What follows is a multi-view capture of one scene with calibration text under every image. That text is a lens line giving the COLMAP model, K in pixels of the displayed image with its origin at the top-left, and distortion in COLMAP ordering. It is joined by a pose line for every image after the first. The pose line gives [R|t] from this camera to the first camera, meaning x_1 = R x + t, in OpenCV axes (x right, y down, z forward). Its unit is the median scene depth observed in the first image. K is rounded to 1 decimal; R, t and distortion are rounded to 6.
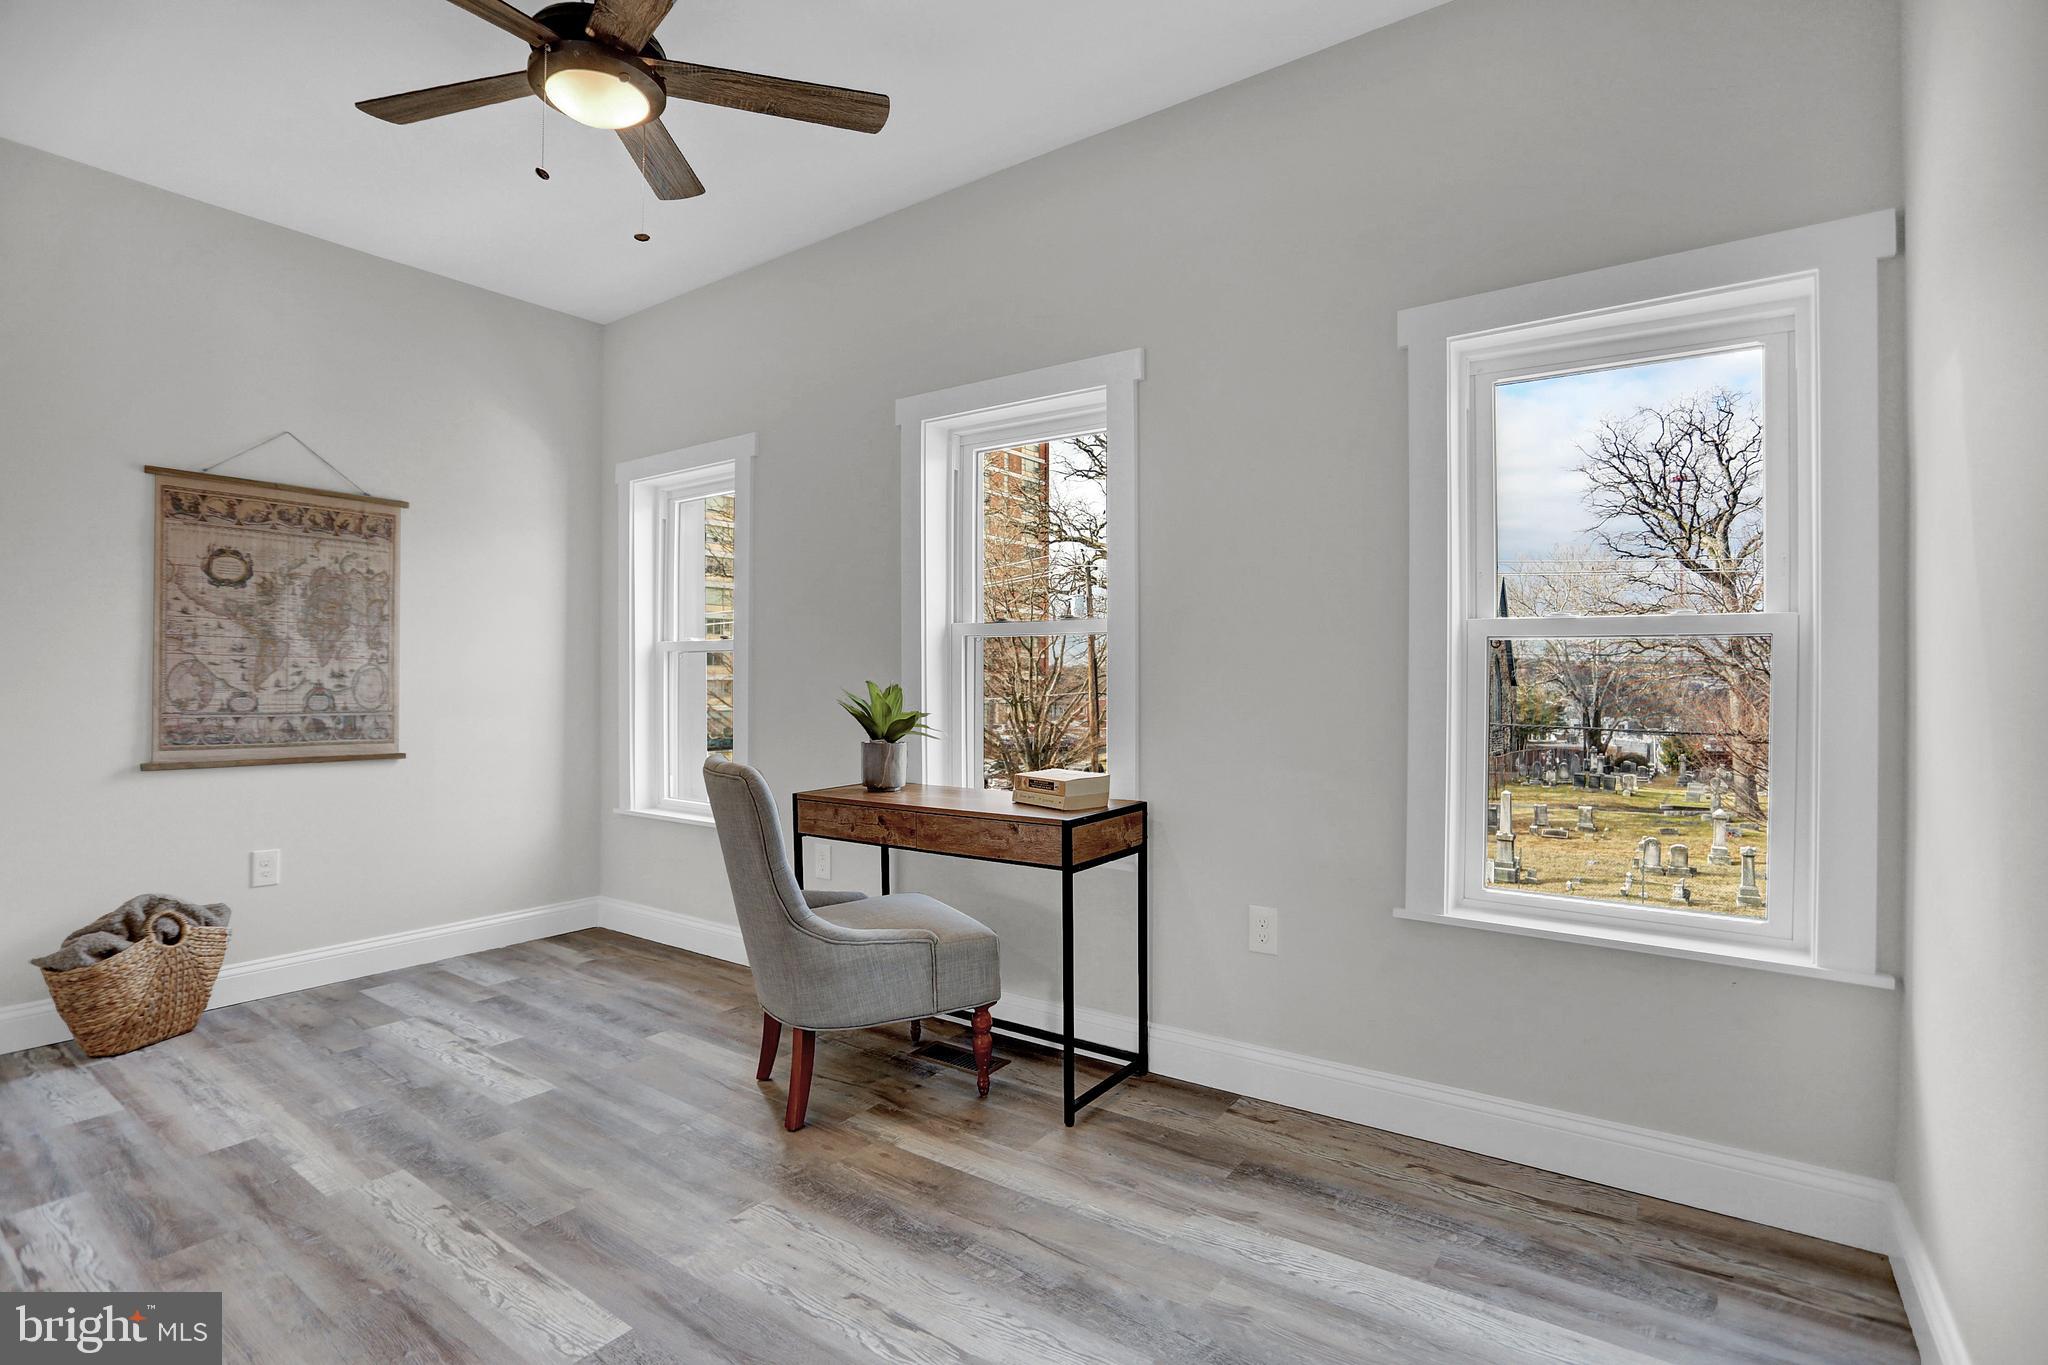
lens RADIAL K [[1004.9, 0, 1030.7], [0, 1004.9, 678.4], [0, 0, 1]] dist [-0.057836, 0.019233]
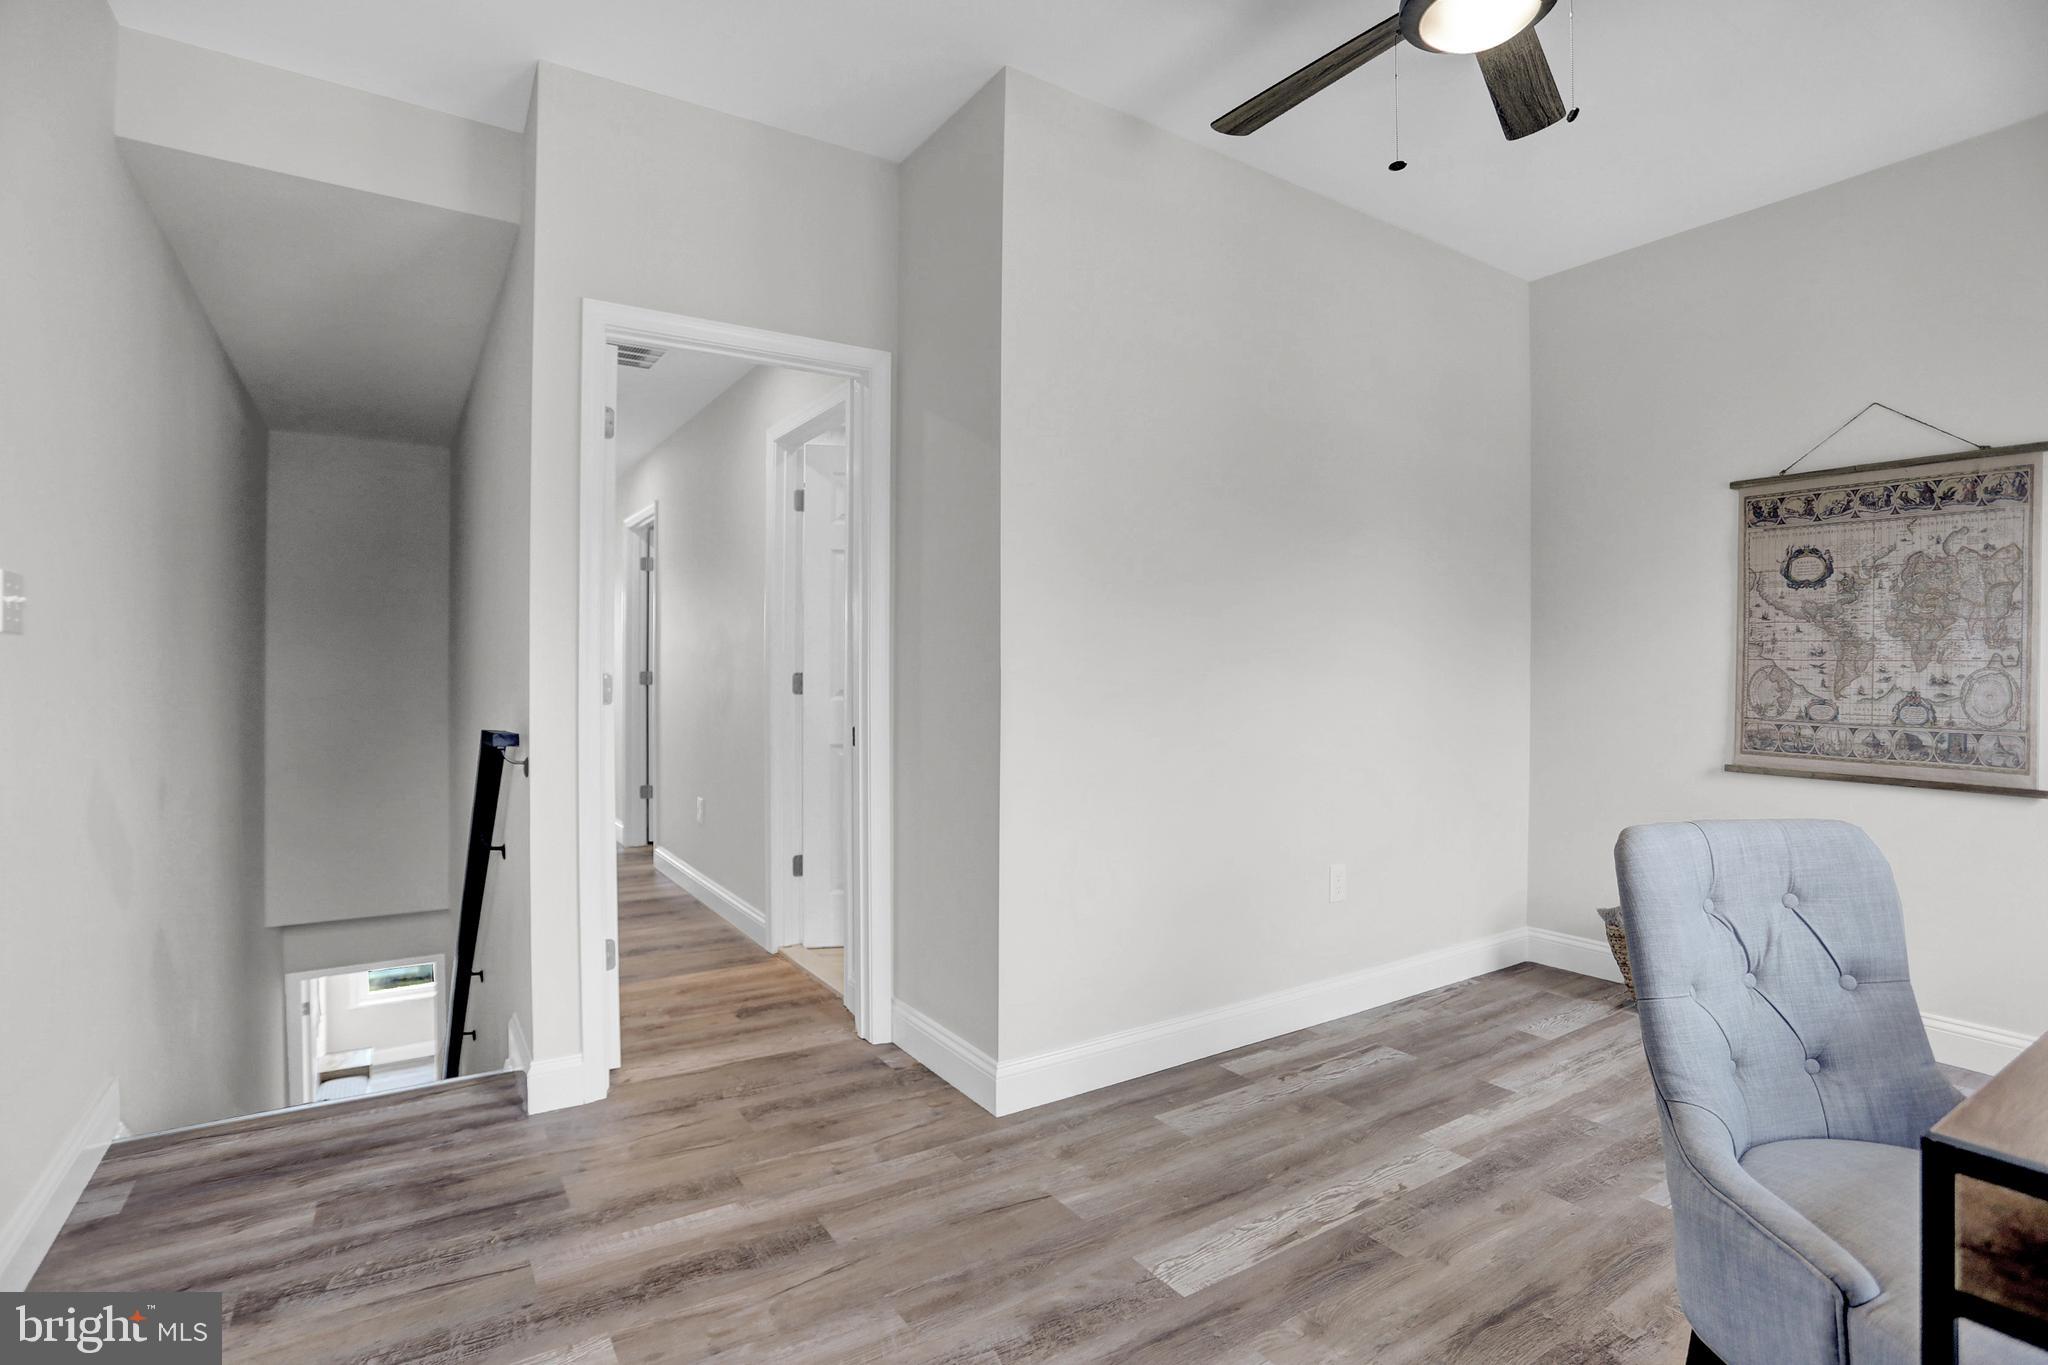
lens RADIAL K [[1004.9, 0, 1029.3], [0, 1004.9, 677.4], [0, 0, 1]] dist [-0.057836, 0.019233]
pose [[-0.383786, 0.003435, -0.923416, 0.344470], [-0.003365, 0.999981, 0.005118, -0.009442], [0.923416, 0.005072, -0.383768, 0.664006]]
